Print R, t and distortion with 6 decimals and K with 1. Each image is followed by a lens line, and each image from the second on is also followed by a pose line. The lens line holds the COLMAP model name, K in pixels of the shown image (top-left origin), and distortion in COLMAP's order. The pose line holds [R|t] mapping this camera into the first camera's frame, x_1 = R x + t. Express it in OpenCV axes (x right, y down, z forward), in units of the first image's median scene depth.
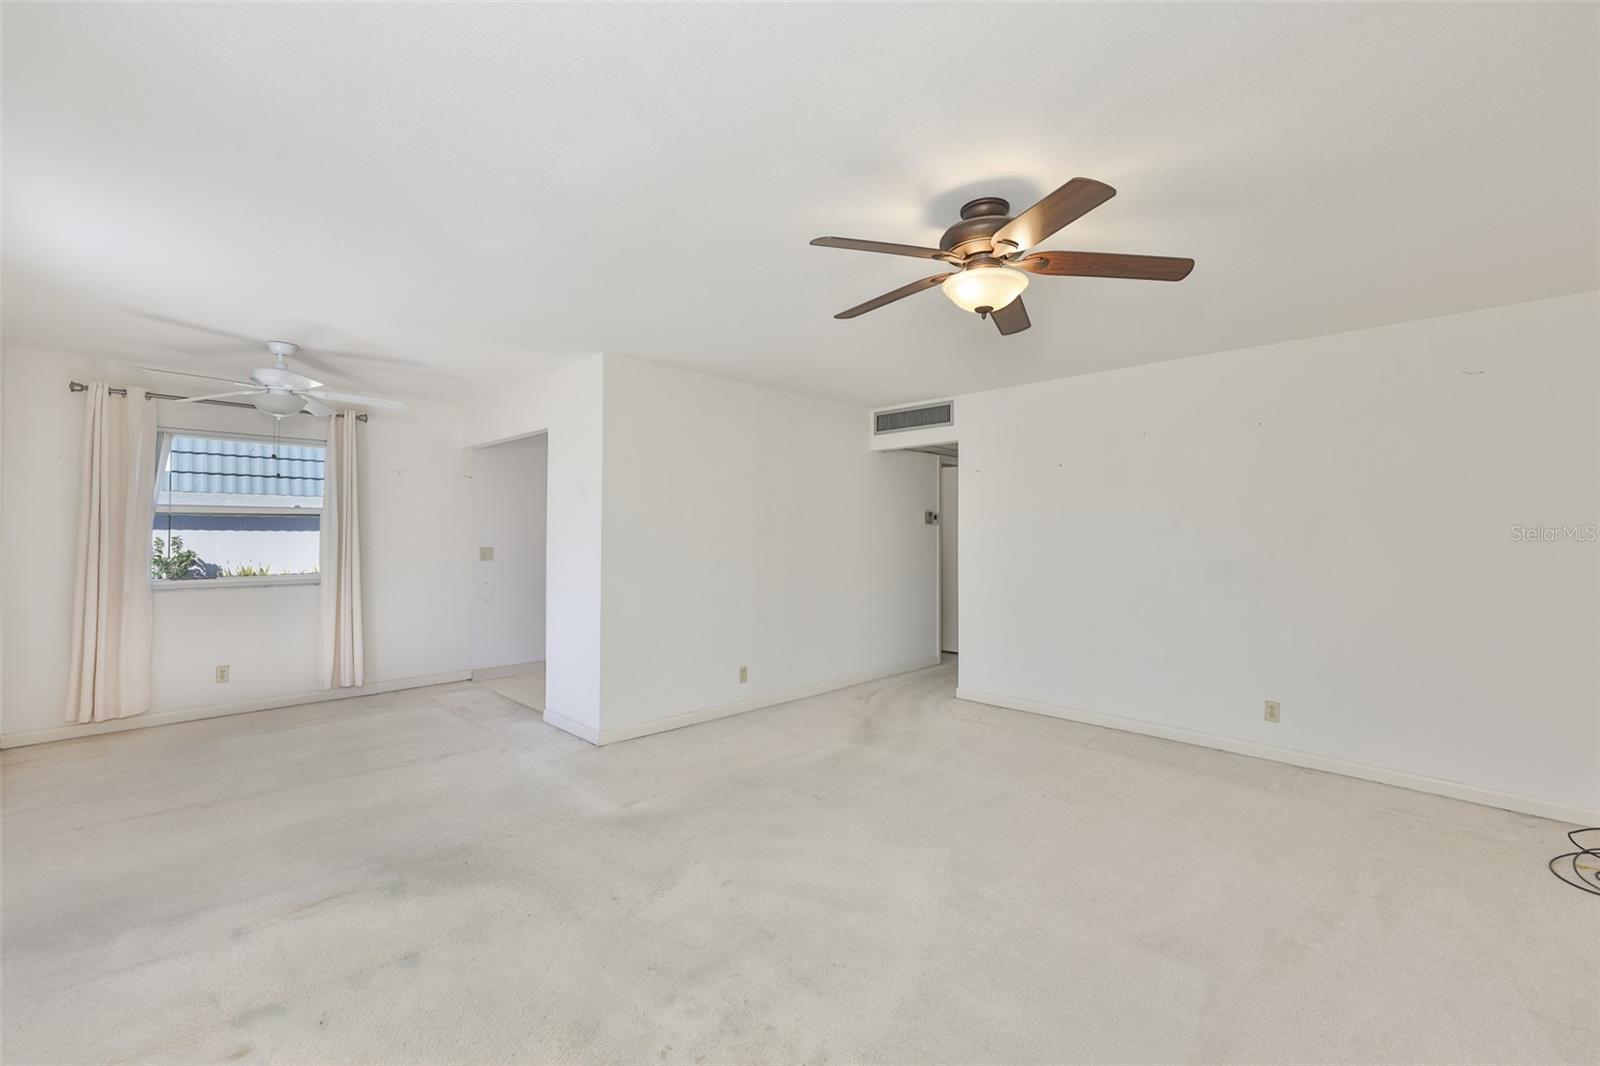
lens RADIAL K [[640.7, 0, 803.4], [0, 640.7, 529.1], [0, 0, 1]] dist [0.001944, 0.000364]
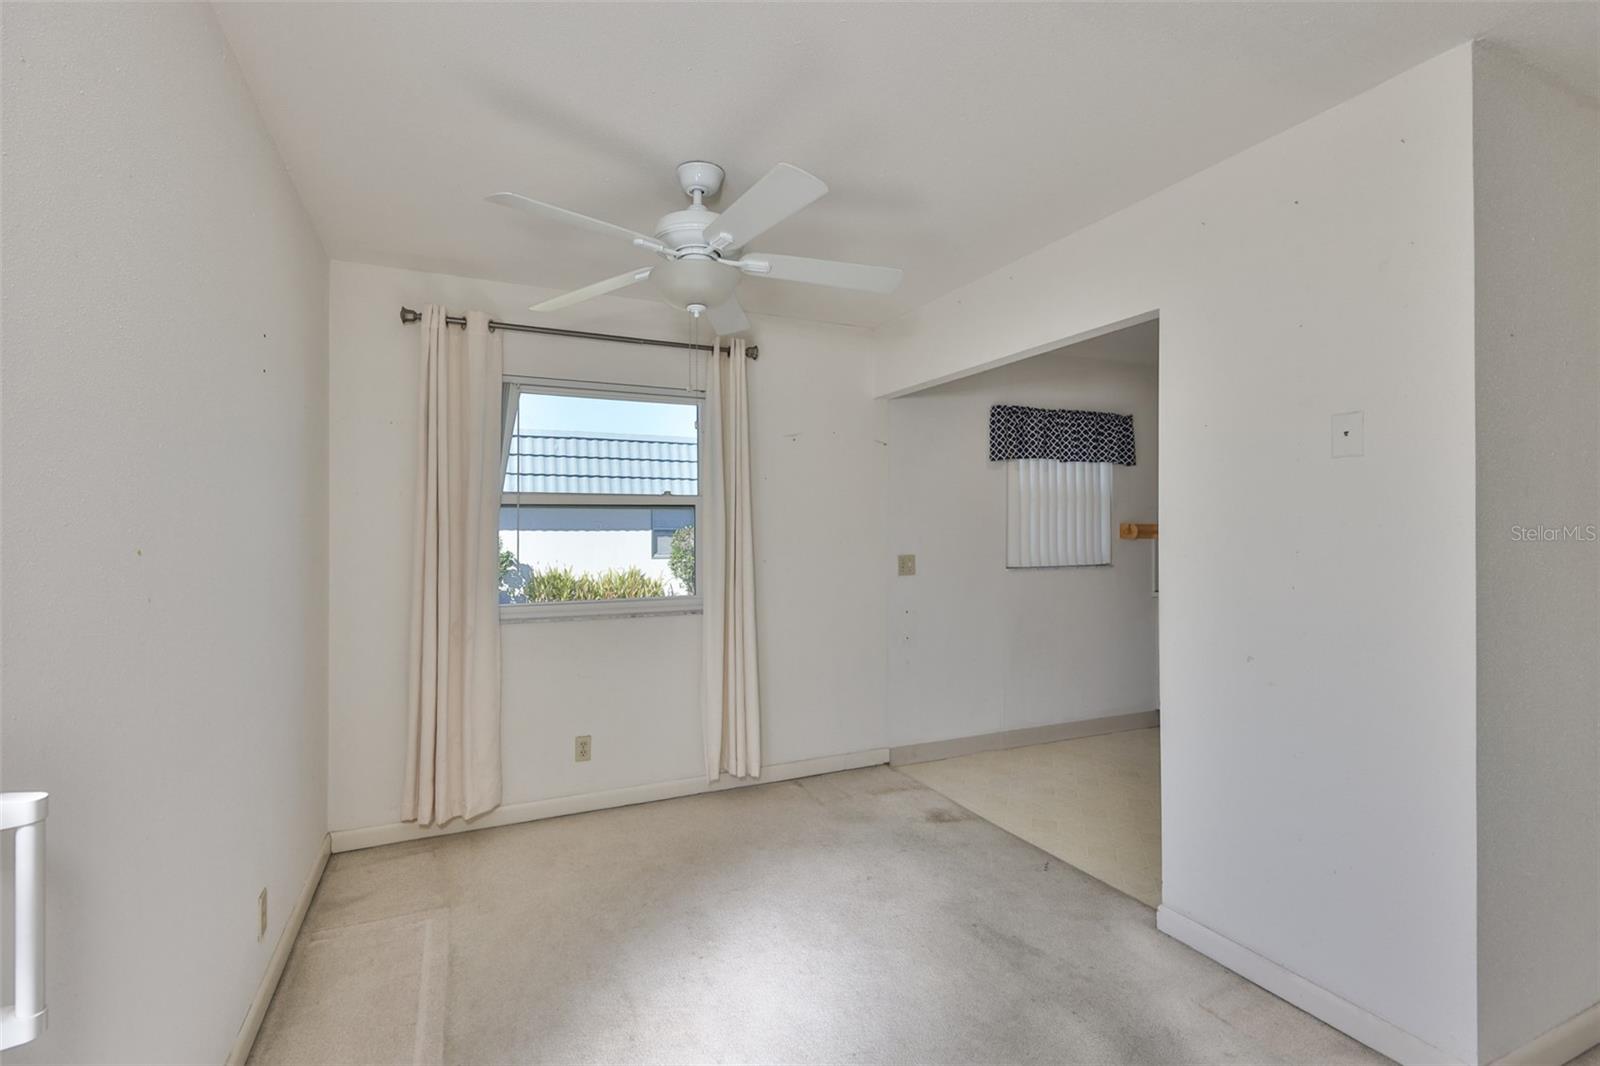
lens RADIAL K [[675.6, 0, 809.0], [0, 675.6, 533.7], [0, 0, 1]] dist [-0.000990, -0.000067]
pose [[0.945465, -0.004897, -0.325686, -0.489196], [0.008193, 0.999928, 0.008747, 0.001195], [0.325619, -0.010938, 0.945438, 0.450325]]
